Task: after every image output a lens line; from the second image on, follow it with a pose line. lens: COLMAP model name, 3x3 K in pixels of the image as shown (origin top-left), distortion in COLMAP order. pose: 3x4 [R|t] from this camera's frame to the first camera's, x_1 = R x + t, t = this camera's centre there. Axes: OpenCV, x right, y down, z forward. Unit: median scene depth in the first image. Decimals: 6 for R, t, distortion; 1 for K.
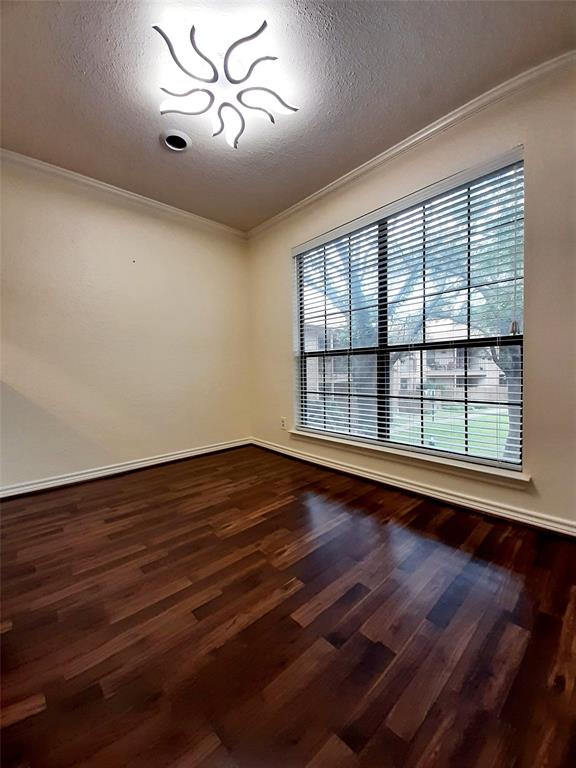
lens RADIAL K [[302.1, 0, 284.4], [0, 302.1, 380.5], [0, 0, 1]] dist [-0.000114, -0.000173]
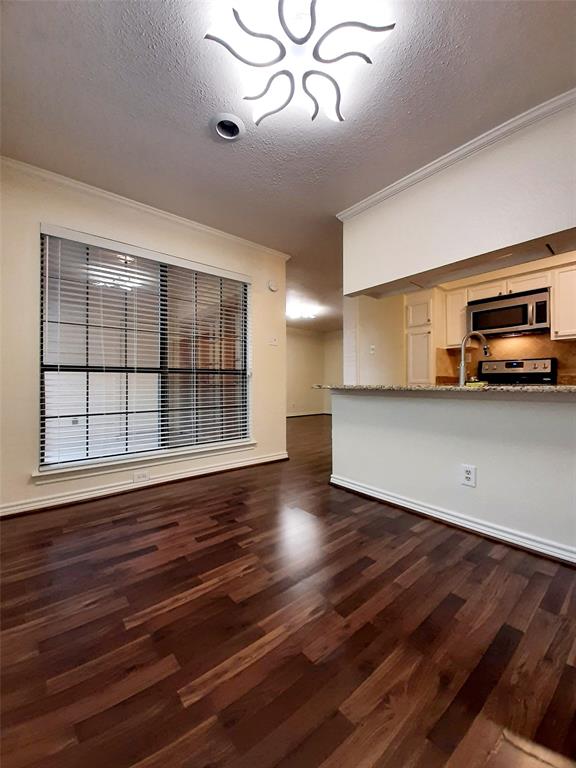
lens RADIAL K [[302.1, 0, 284.4], [0, 302.1, 380.5], [0, 0, 1]] dist [-0.000114, -0.000173]
pose [[-0.998772, 0.015652, 0.047007, -0.200074], [0.017352, 0.999201, 0.035990, -0.096762], [-0.046406, 0.036762, -0.998246, 2.083741]]
